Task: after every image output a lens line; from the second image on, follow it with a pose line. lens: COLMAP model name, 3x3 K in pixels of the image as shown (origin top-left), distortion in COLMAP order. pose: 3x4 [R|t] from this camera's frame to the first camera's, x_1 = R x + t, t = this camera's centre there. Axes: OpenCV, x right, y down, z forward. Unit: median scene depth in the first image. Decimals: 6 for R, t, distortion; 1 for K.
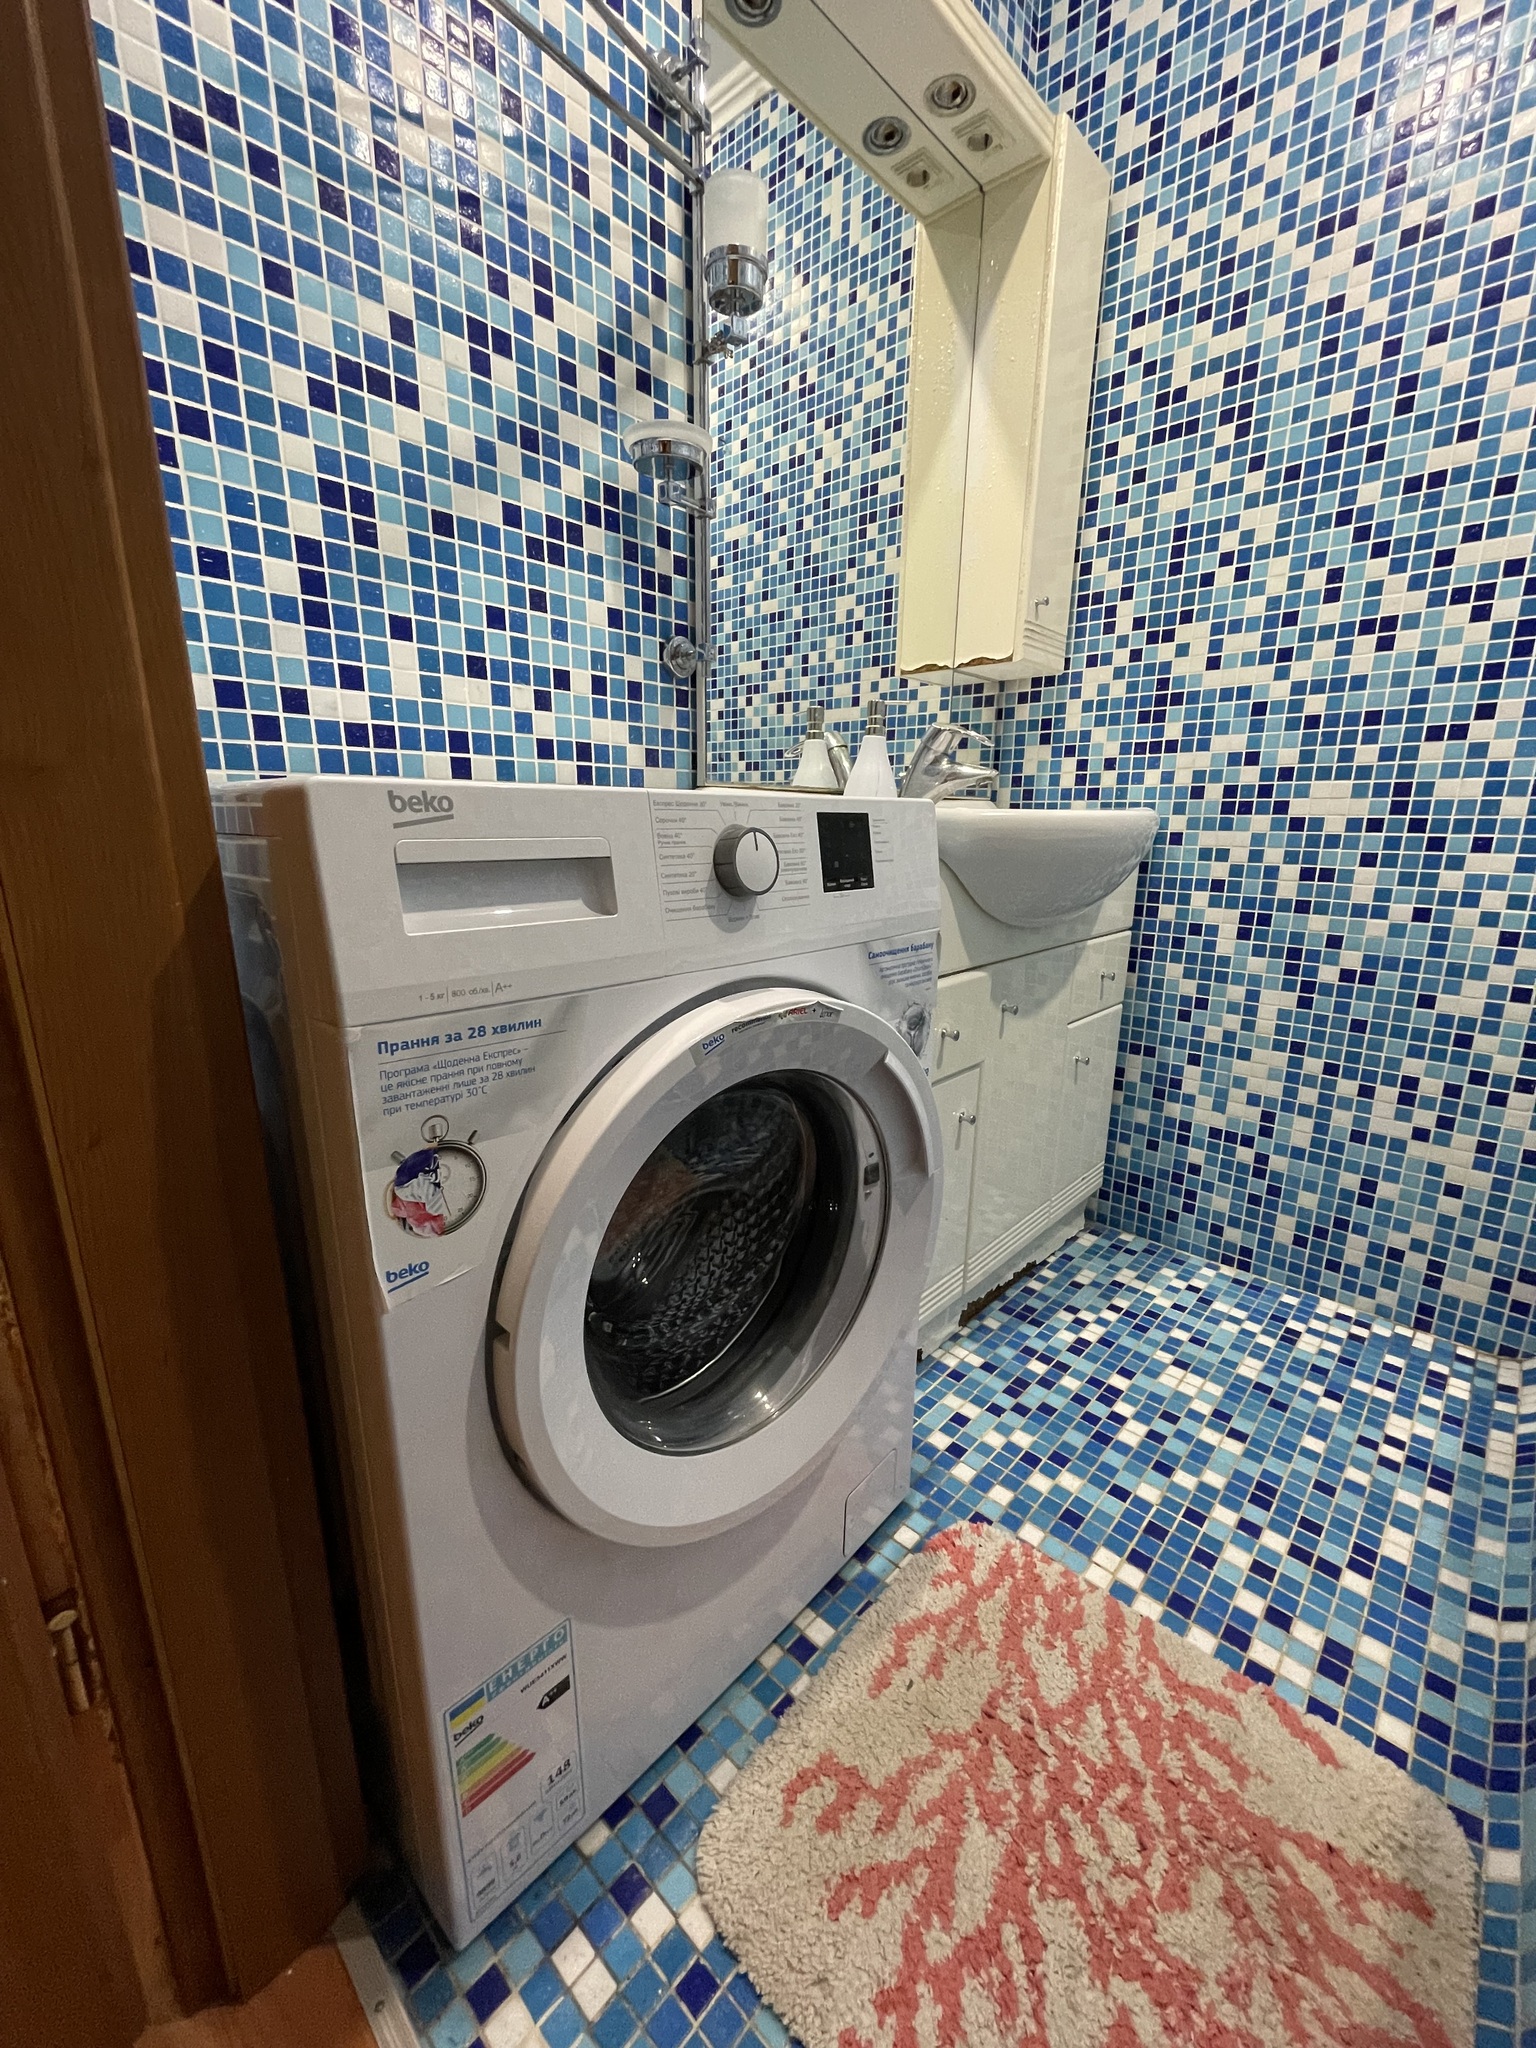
lens RADIAL K [[821.7, 0, 771.1], [0, 821.7, 1030.9], [0, 0, 1]] dist [-0.001508, 0.000038]
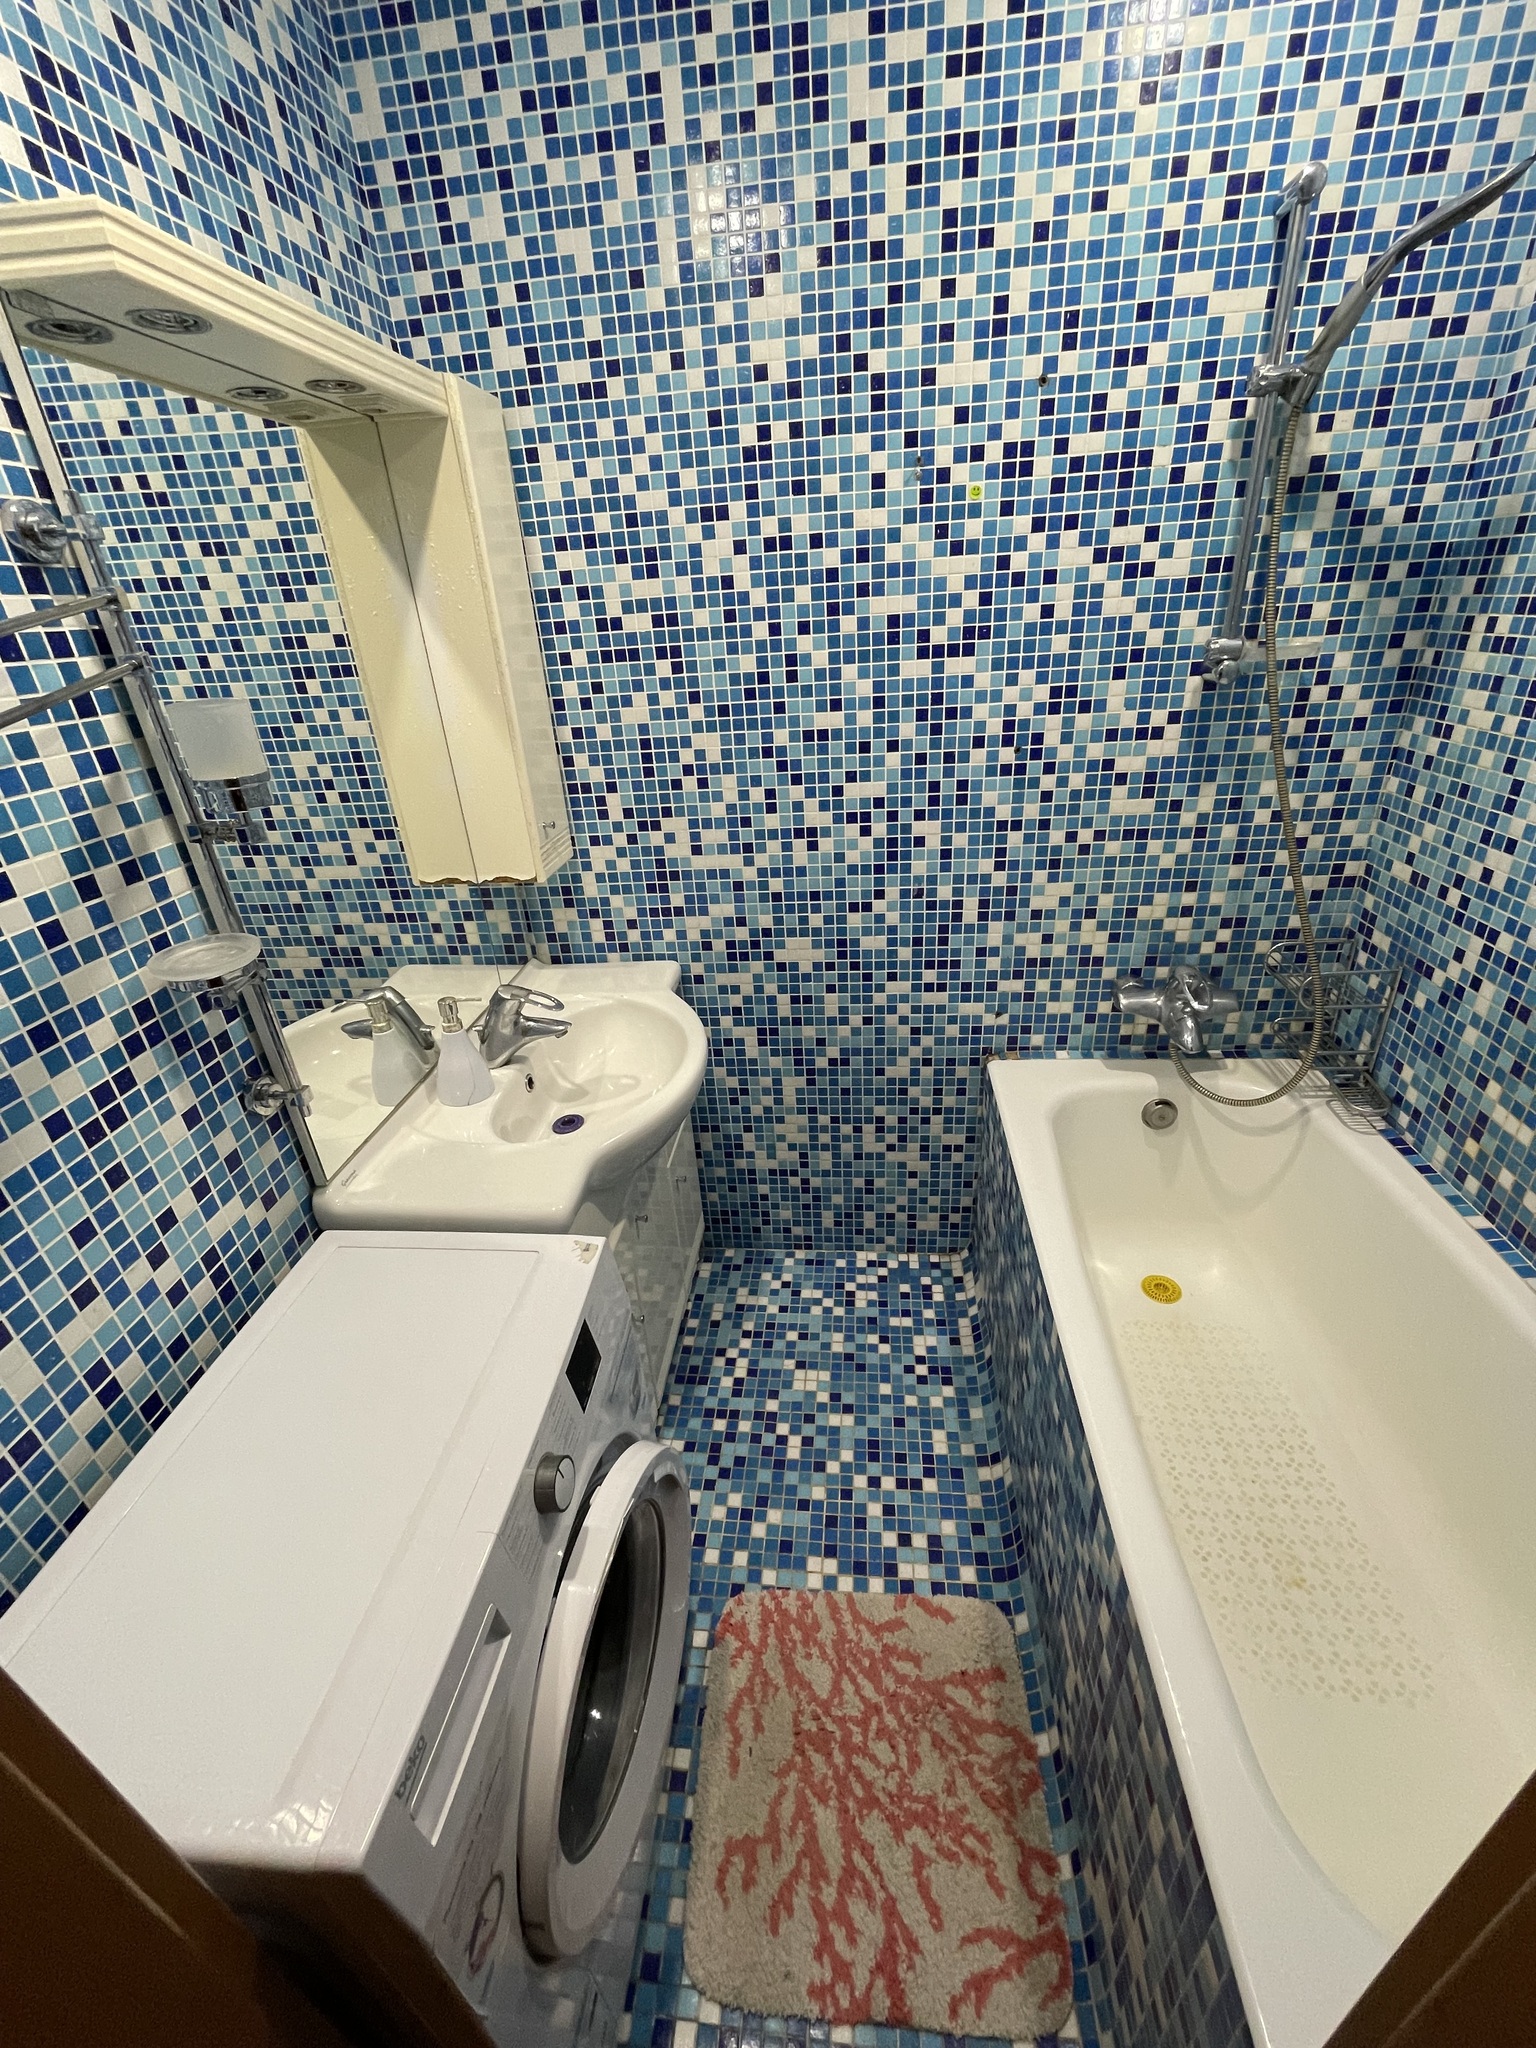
lens RADIAL K [[821.7, 0, 771.1], [0, 821.7, 1030.9], [0, 0, 1]] dist [-0.001508, 0.000038]
pose [[0.793069, -0.328920, 0.512692, -0.090448], [0.213022, 0.938293, 0.272448, -0.553634], [-0.570669, -0.106855, 0.814199, -0.084008]]
